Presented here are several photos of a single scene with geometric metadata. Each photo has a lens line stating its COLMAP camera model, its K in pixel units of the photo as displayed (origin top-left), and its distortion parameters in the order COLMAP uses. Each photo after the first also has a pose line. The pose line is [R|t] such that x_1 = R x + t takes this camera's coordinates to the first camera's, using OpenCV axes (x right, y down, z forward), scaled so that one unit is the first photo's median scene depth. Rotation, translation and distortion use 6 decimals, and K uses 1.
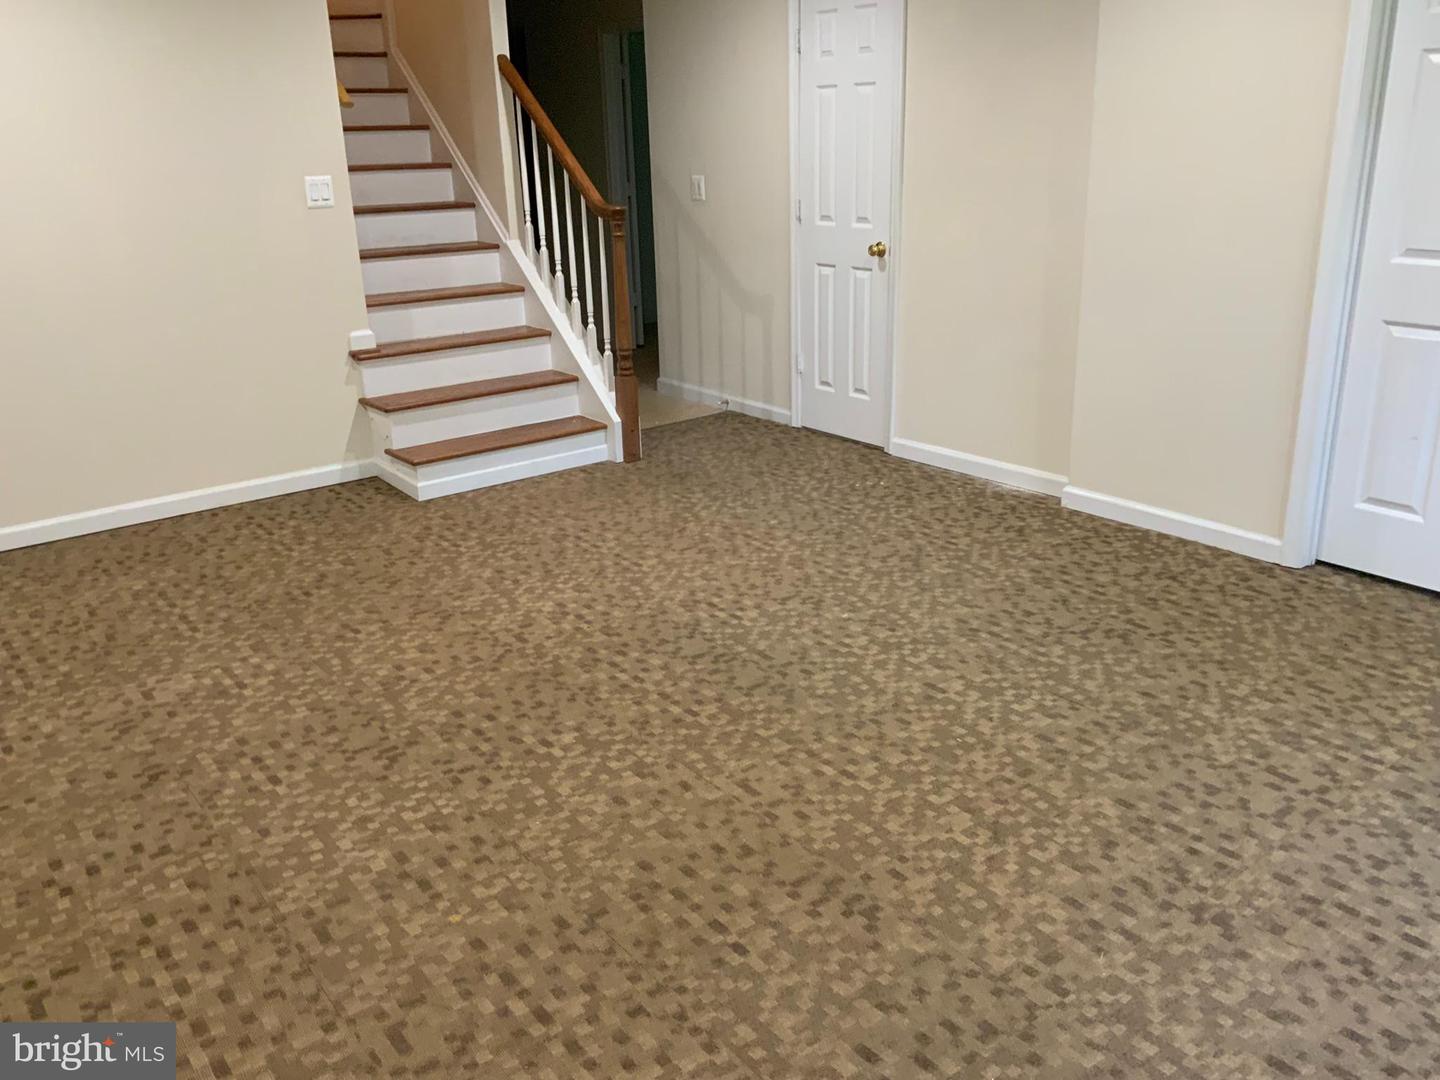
lens RADIAL K [[1199.6, 0, 719.0], [0, 1199.6, 537.3], [0, 0, 1]] dist [0.068290, -0.075624]
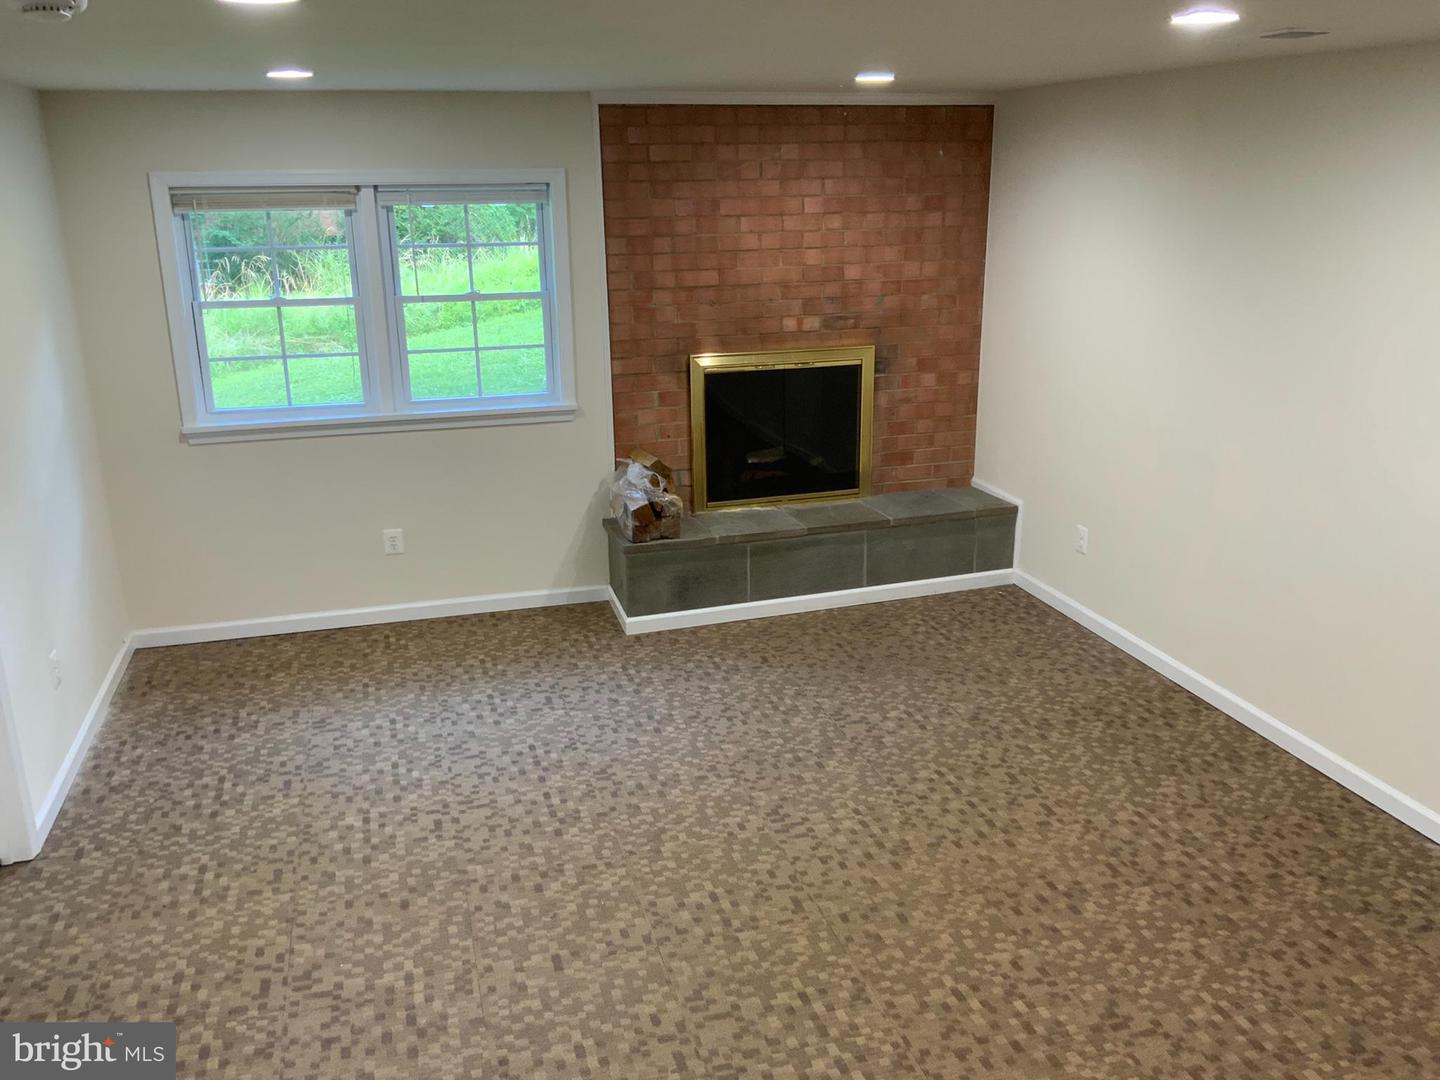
lens RADIAL K [[1199.6, 0, 719.7], [0, 1199.6, 542.8], [0, 0, 1]] dist [0.068290, -0.075624]
pose [[-0.933434, -0.064633, 0.352879, -0.311304], [0.153521, 0.817054, 0.555746, -0.786213], [-0.324241, 0.572927, -0.752744, 1.724477]]
